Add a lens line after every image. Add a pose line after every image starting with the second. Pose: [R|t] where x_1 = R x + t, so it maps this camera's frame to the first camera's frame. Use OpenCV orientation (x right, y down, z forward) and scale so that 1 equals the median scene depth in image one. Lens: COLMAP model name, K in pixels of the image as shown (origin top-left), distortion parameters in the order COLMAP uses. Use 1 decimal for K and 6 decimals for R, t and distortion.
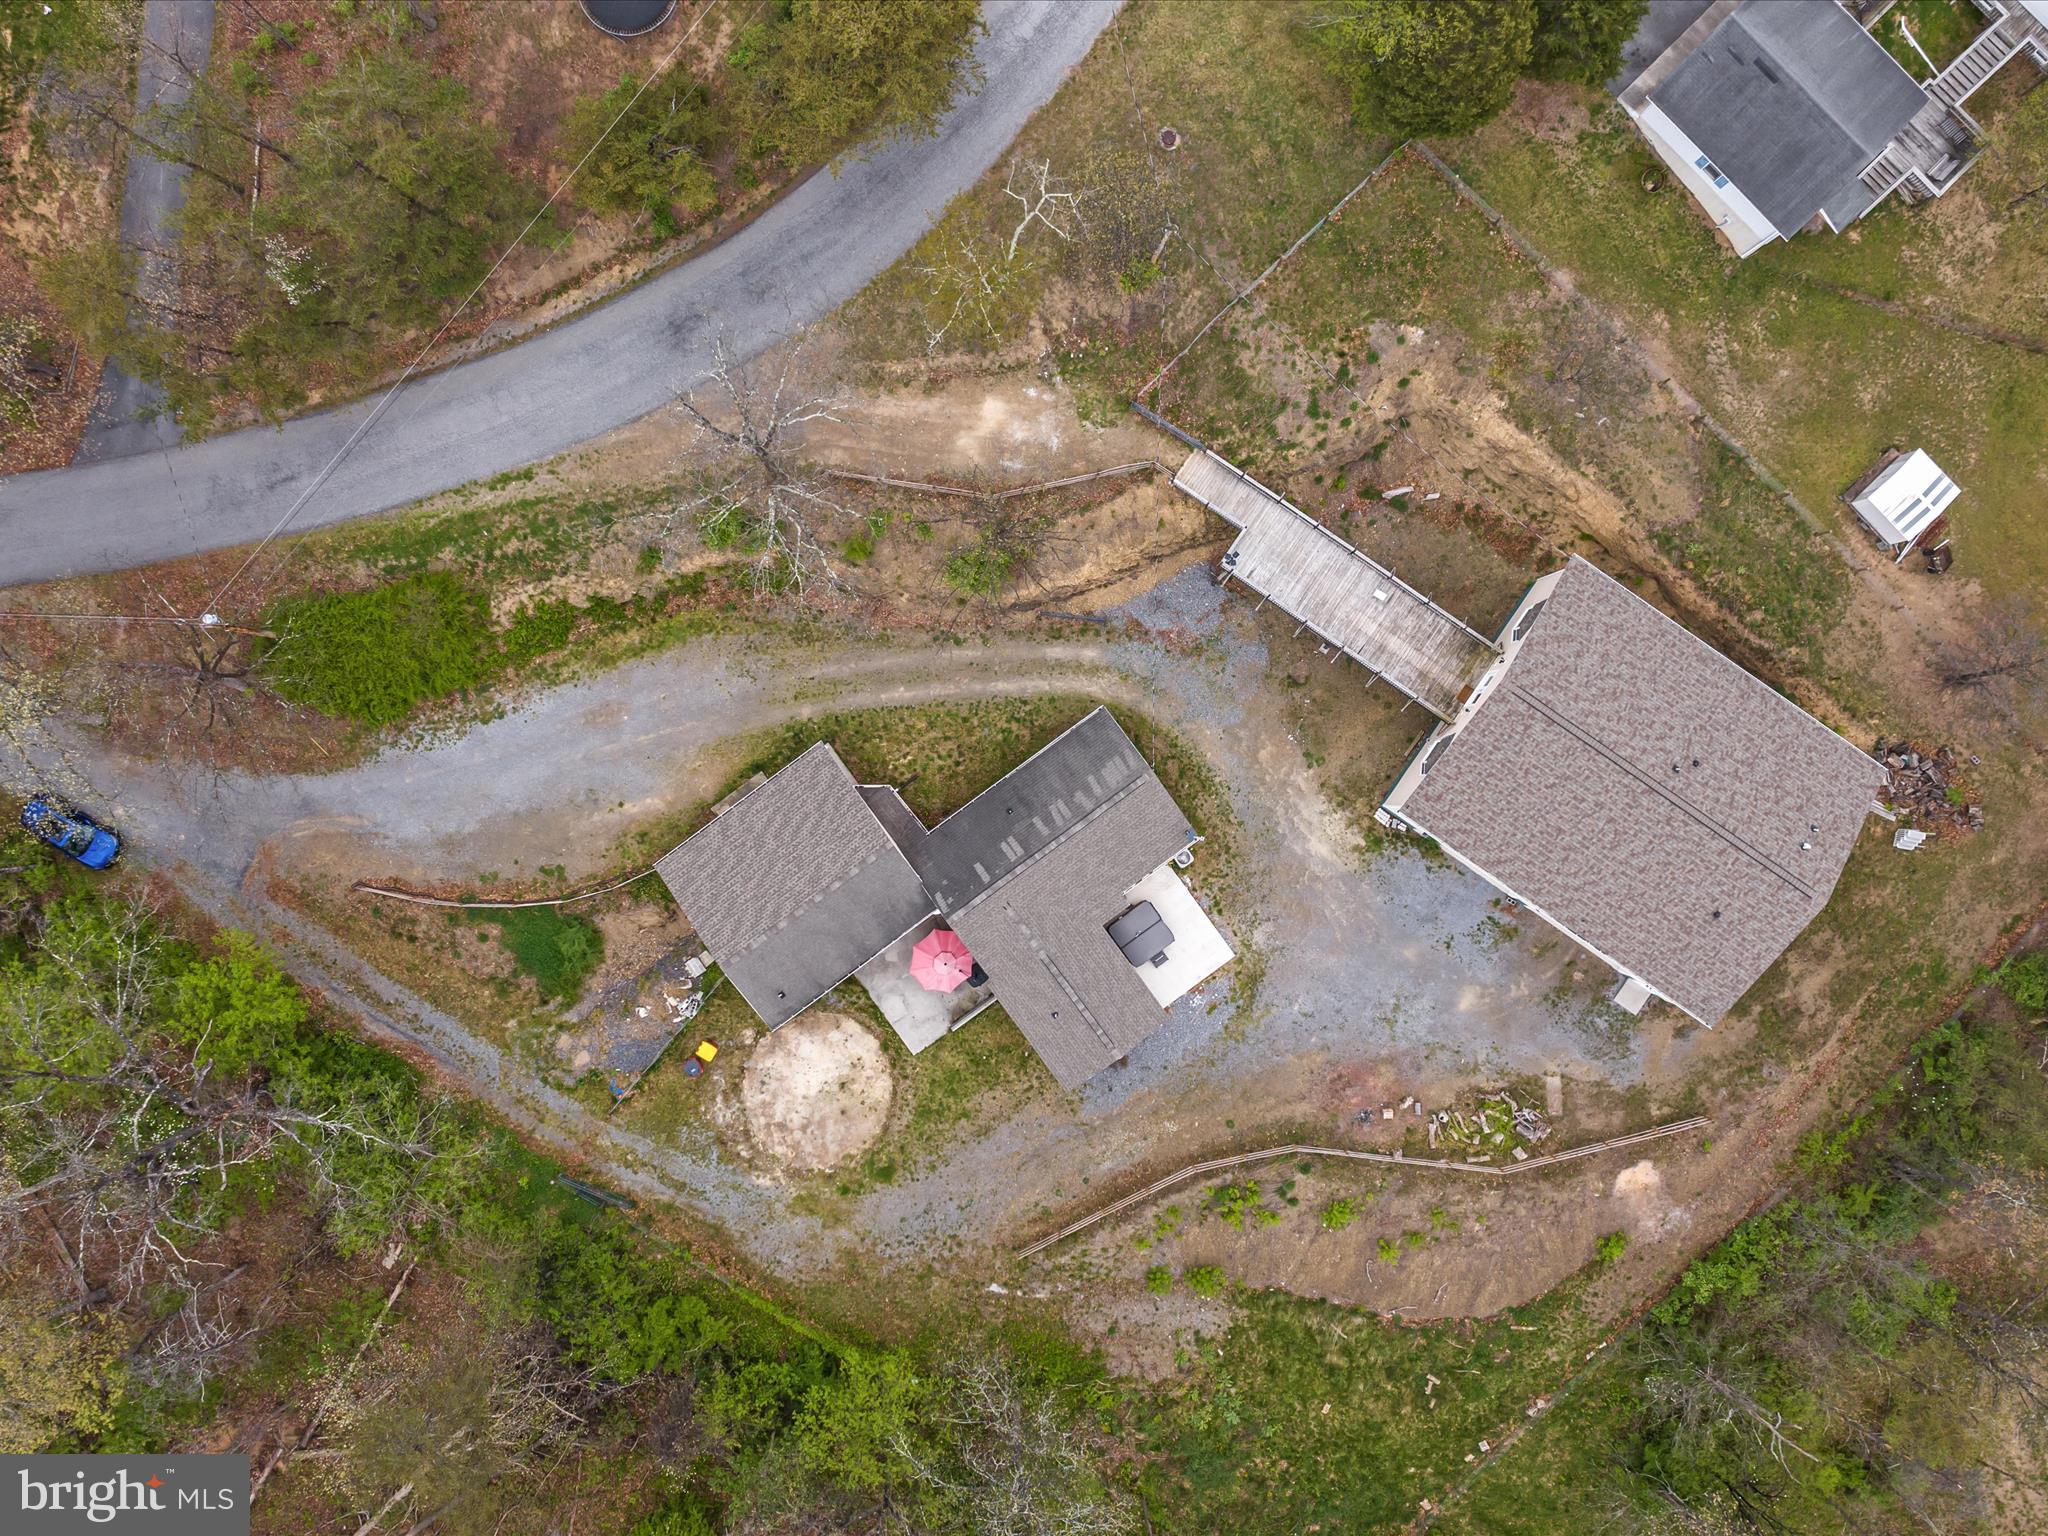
lens RADIAL K [[1935.7, 0, 1043.6], [0, 1935.7, 760.4], [0, 0, 1]] dist [-0.012573, -0.025126]
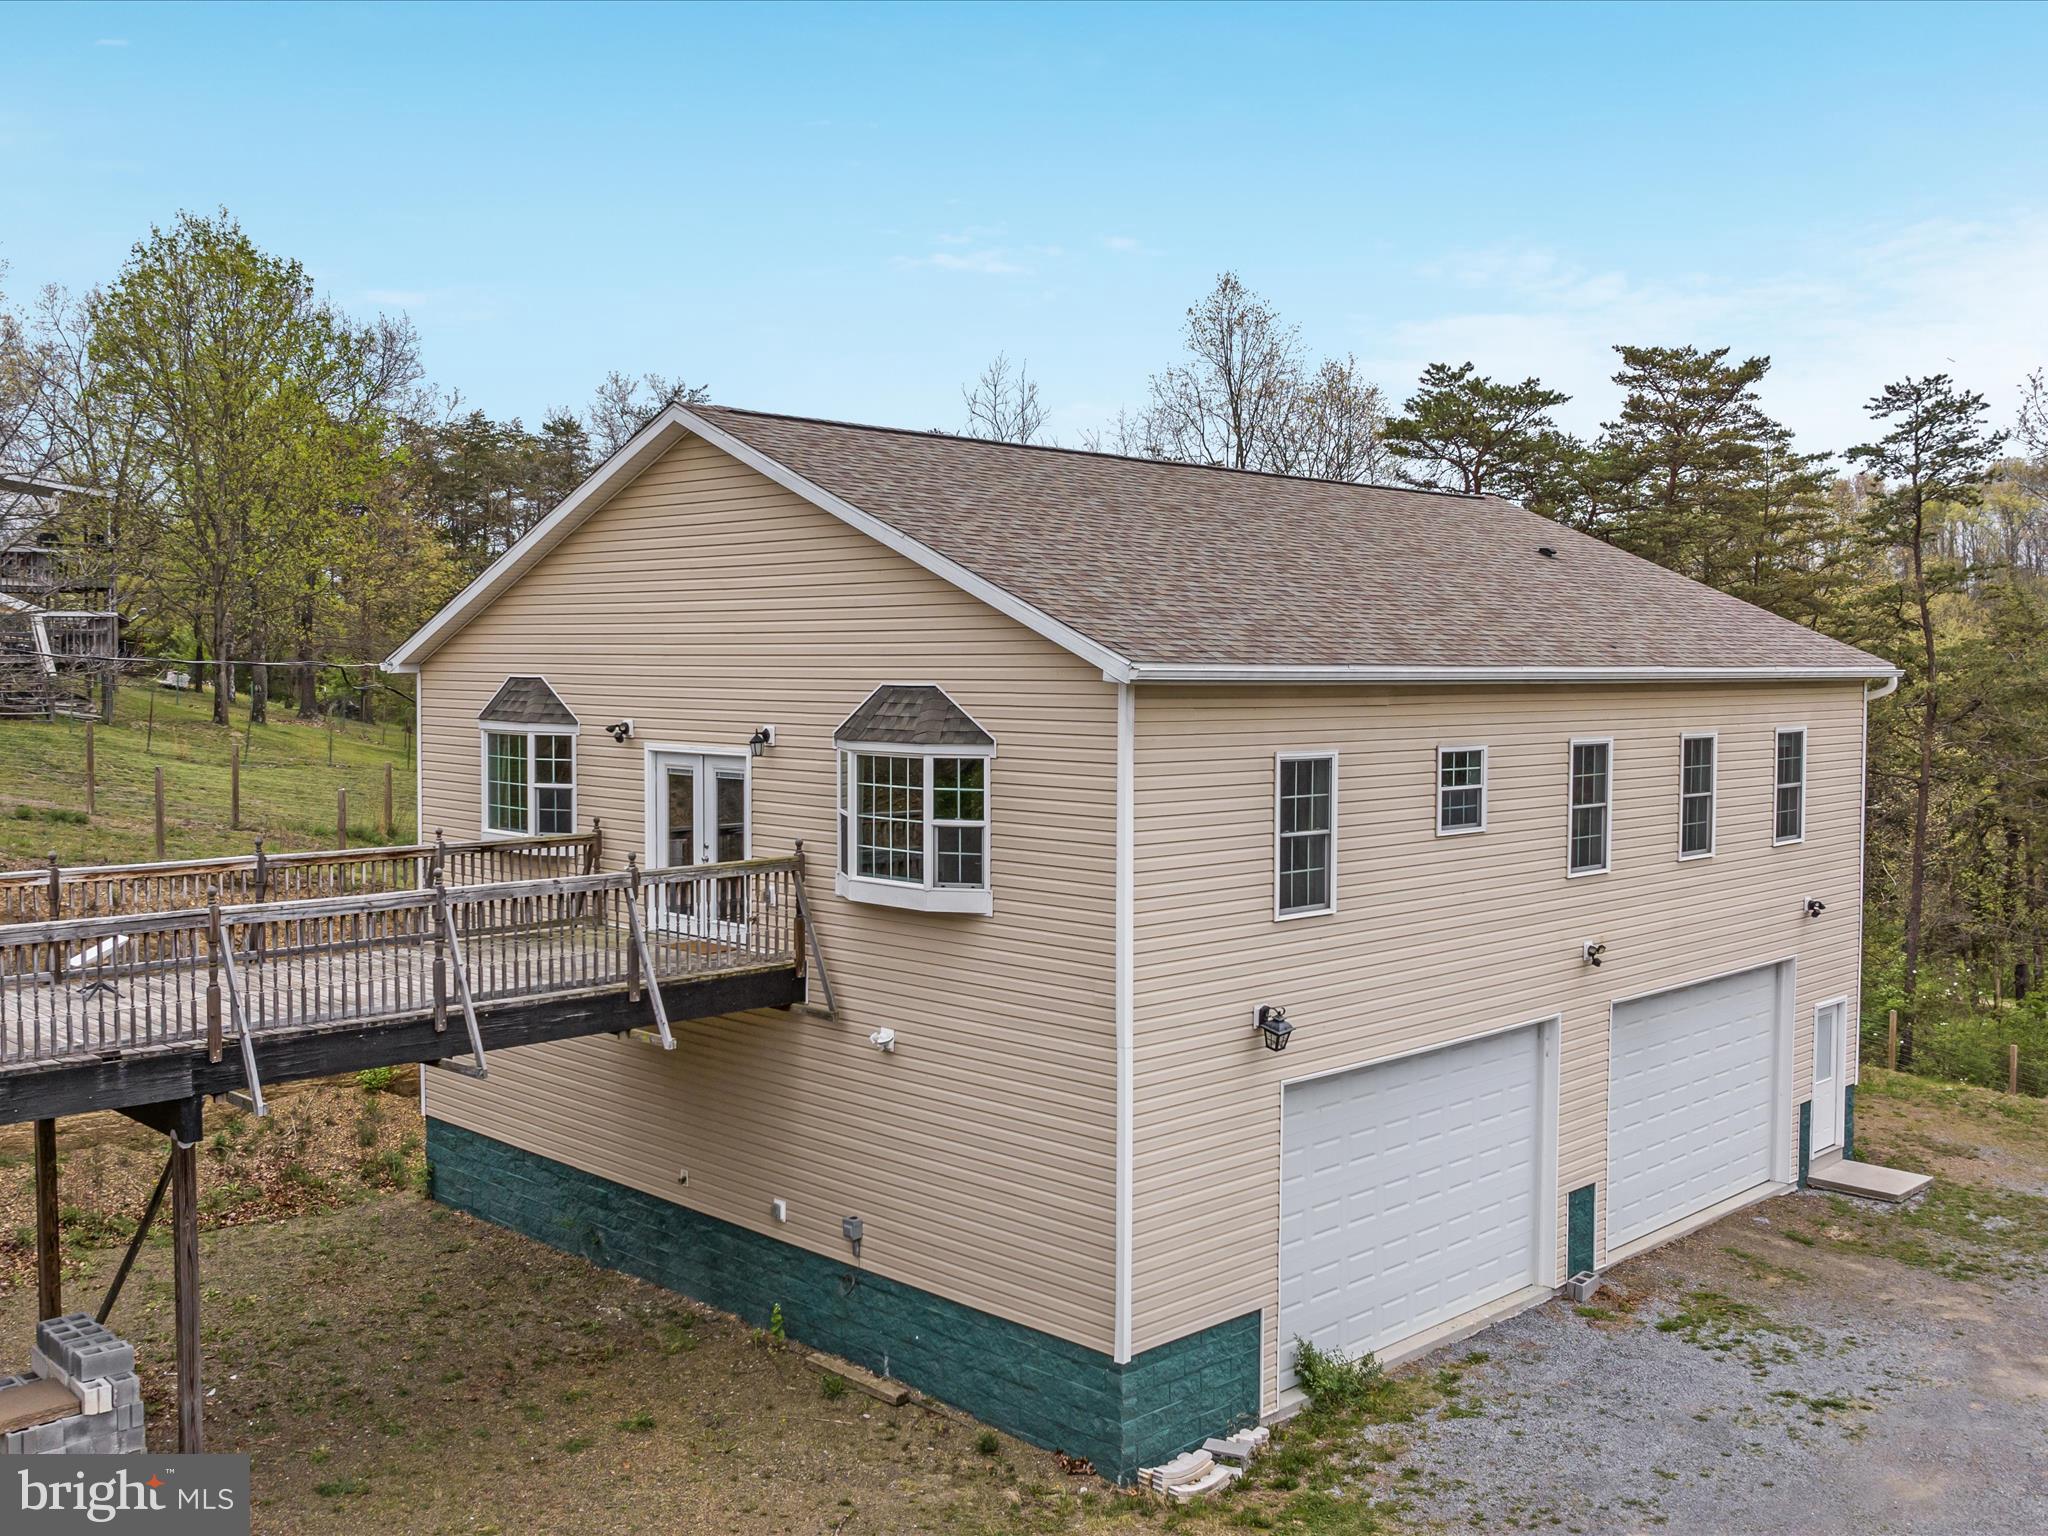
lens RADIAL K [[1935.7, 0, 1043.6], [0, 1935.7, 760.4], [0, 0, 1]] dist [-0.012573, -0.025126]
pose [[0.178776, -0.043368, 0.982934, -0.009200], [0.983804, 0.021061, -0.178005, 0.047486], [-0.012982, 0.998837, 0.046431, 0.915330]]
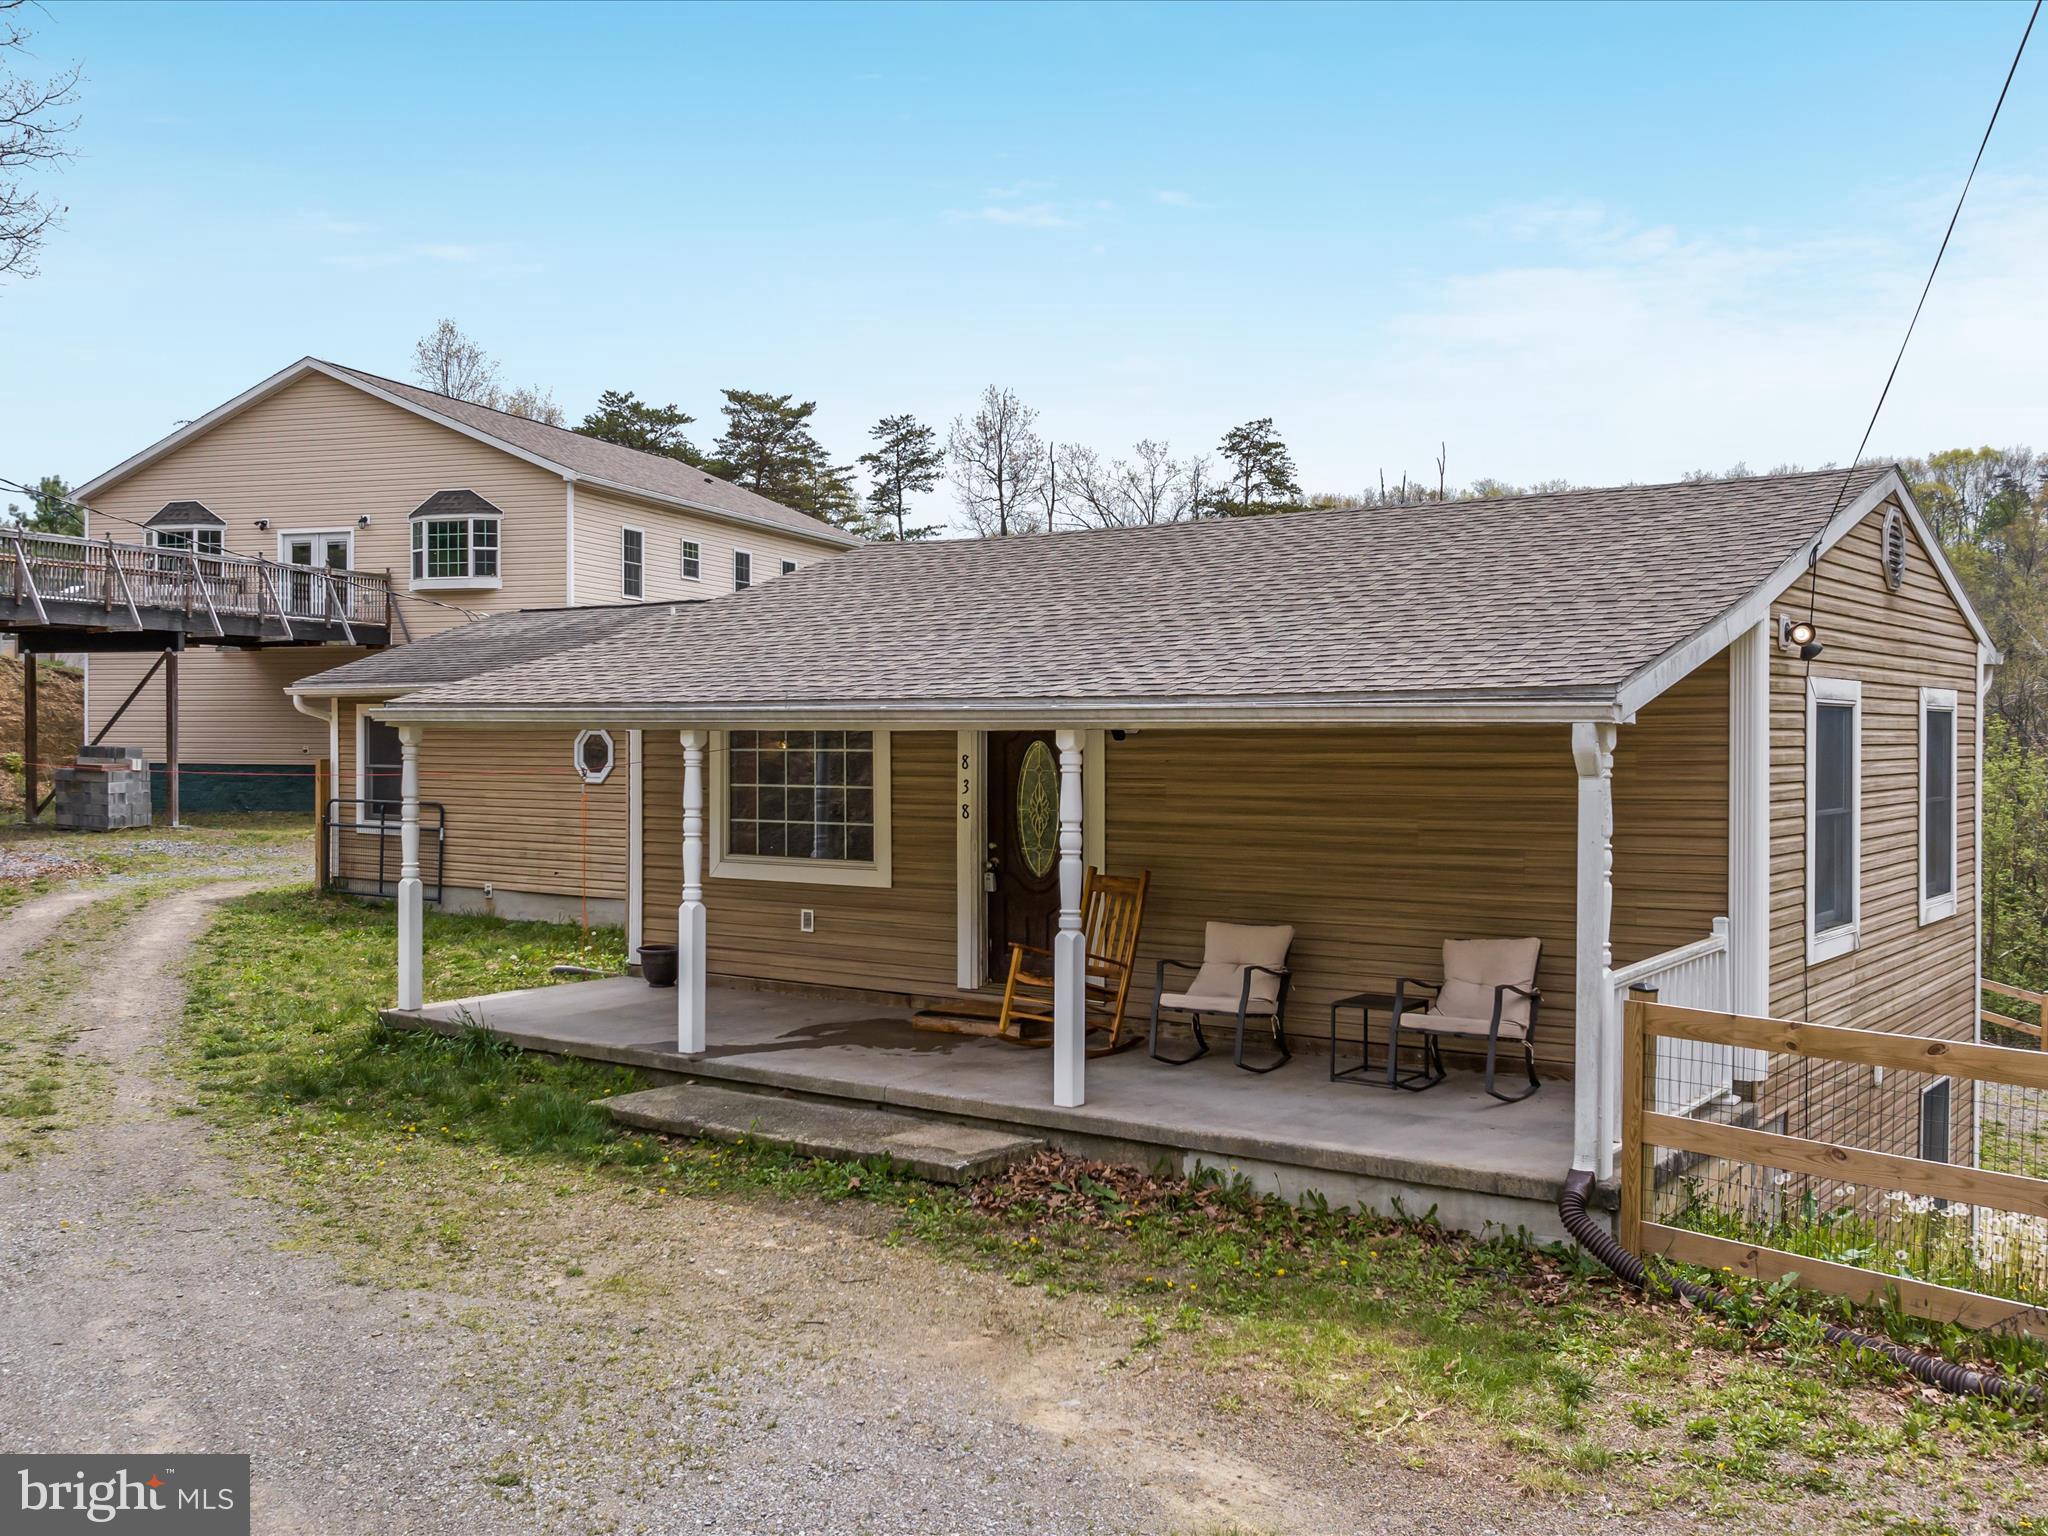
lens RADIAL K [[1935.7, 0, 1043.6], [0, 1935.7, 760.4], [0, 0, 1]] dist [-0.012573, -0.025126]
pose [[-0.292045, -0.006702, 0.956381, -0.282428], [0.956369, 0.006627, 0.292087, -0.002813], [-0.008296, 0.999956, 0.004475, 0.976916]]
